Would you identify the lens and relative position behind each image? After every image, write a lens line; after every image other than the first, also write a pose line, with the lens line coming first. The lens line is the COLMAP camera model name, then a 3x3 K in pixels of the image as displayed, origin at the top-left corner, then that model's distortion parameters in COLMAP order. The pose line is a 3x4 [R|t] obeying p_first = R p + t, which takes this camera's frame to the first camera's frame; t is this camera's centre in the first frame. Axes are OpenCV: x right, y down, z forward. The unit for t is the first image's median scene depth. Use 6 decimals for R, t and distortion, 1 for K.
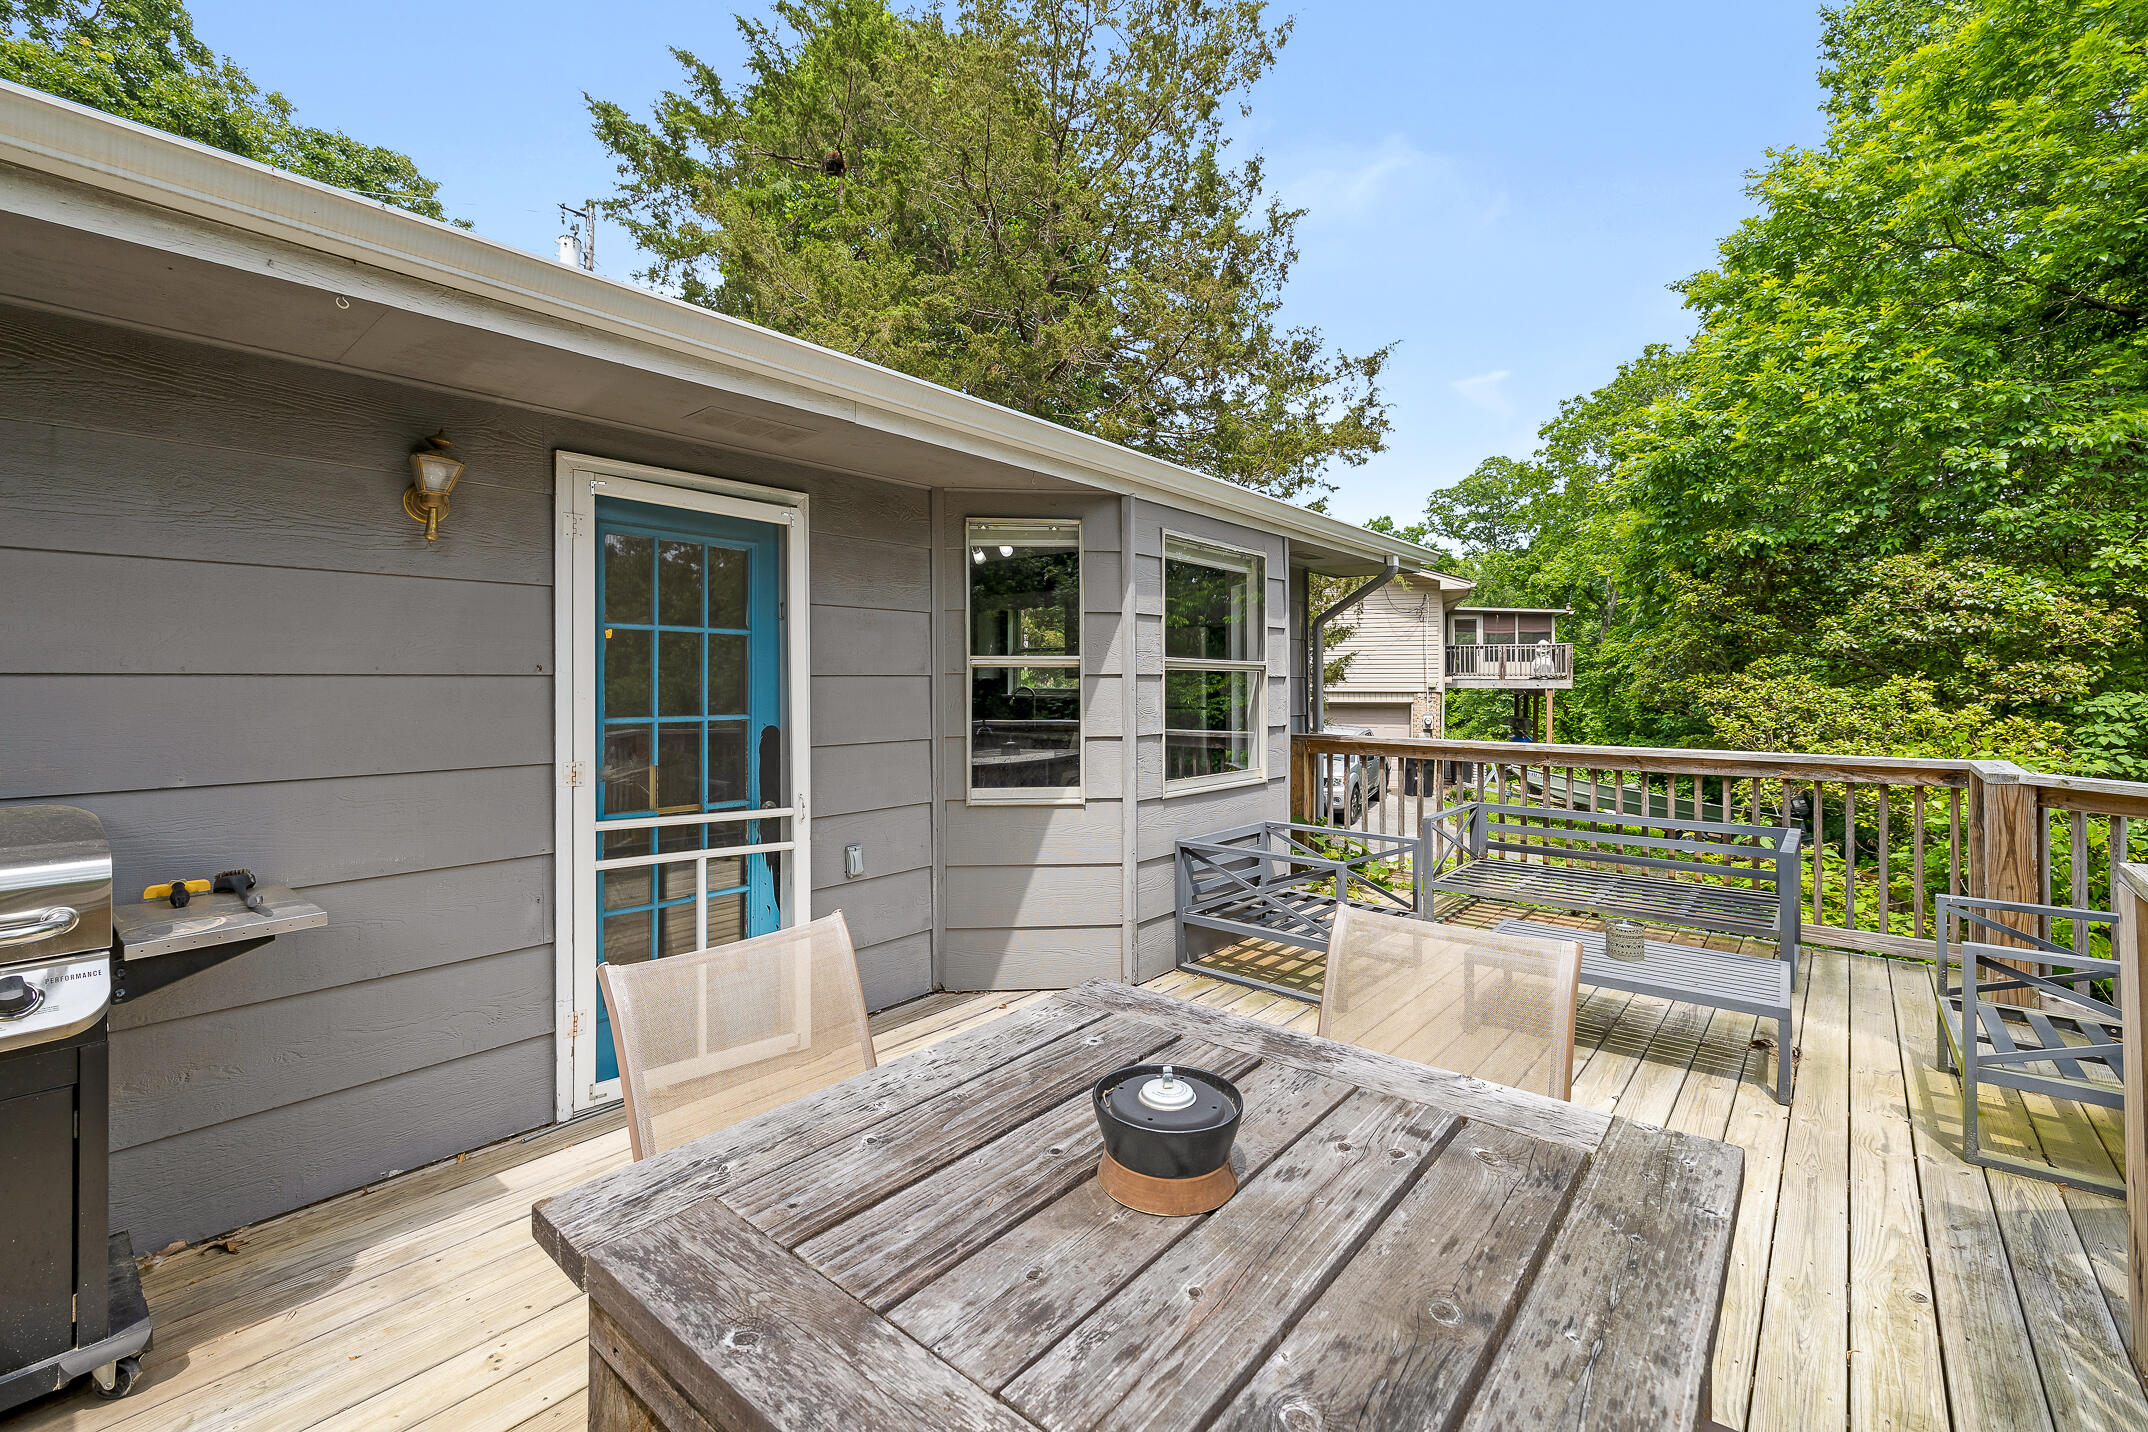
lens RADIAL K [[927.2, 0, 1063.9], [0, 927.2, 682.3], [0, 0, 1]] dist [0.000850, 0.000259]
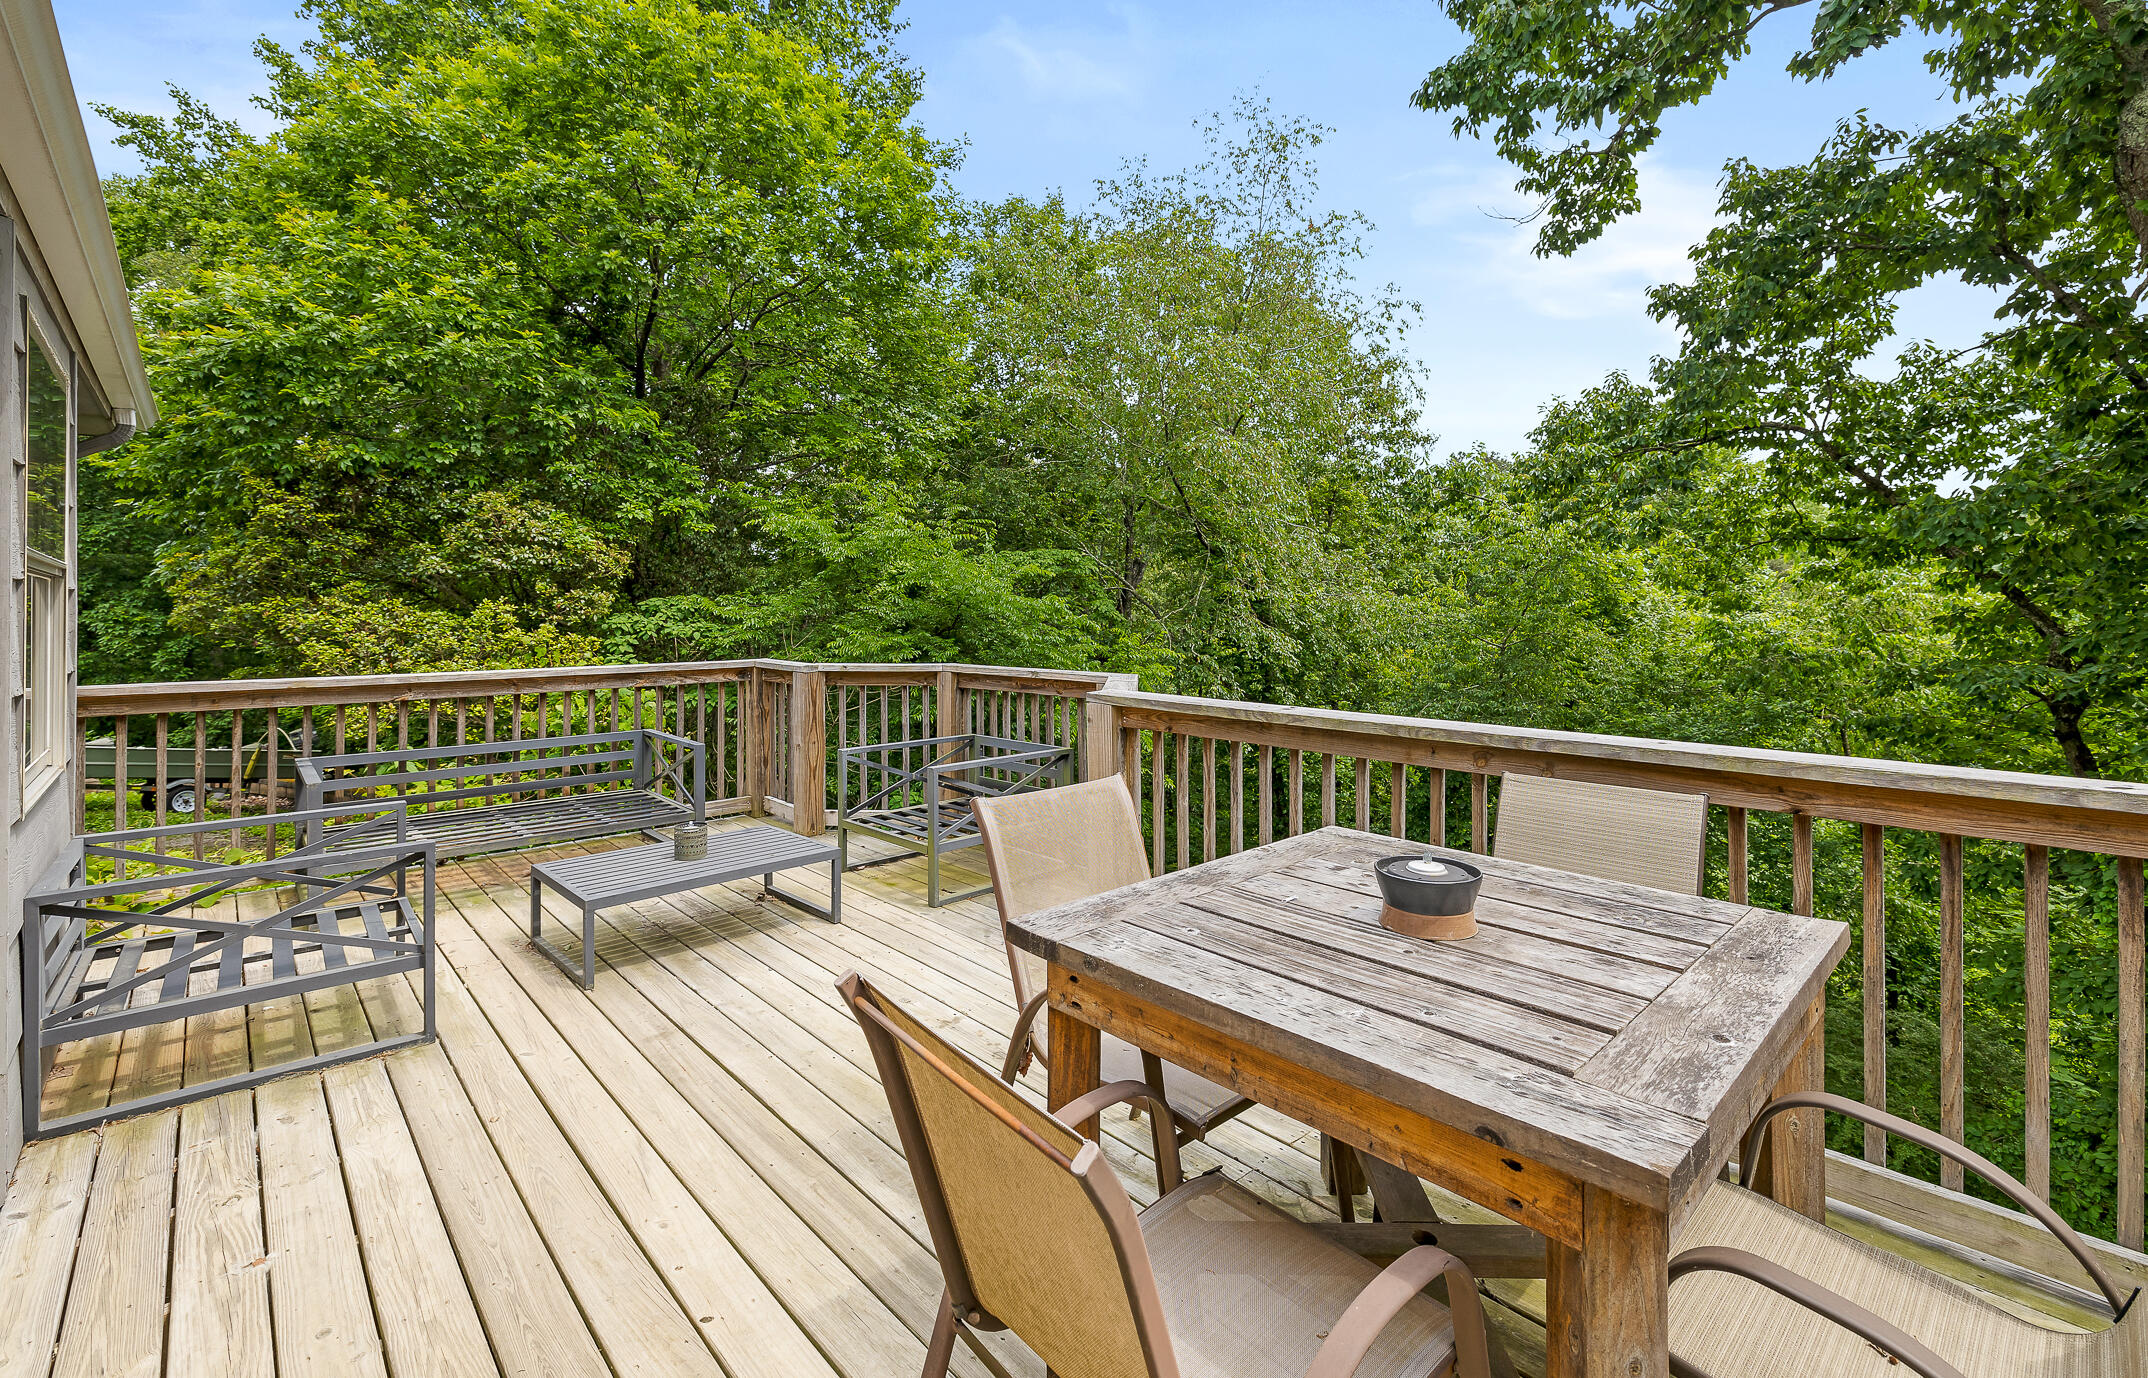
lens RADIAL K [[978.1, 0, 1072.5], [0, 978.1, 609.6], [0, 0, 1]] dist [0.000289, 0.000058]
pose [[0.089199, -0.001736, 0.996012, -0.217438], [0.003360, 0.999993, 0.001443, 0.005569], [-0.996008, 0.003218, 0.089204, 0.210237]]
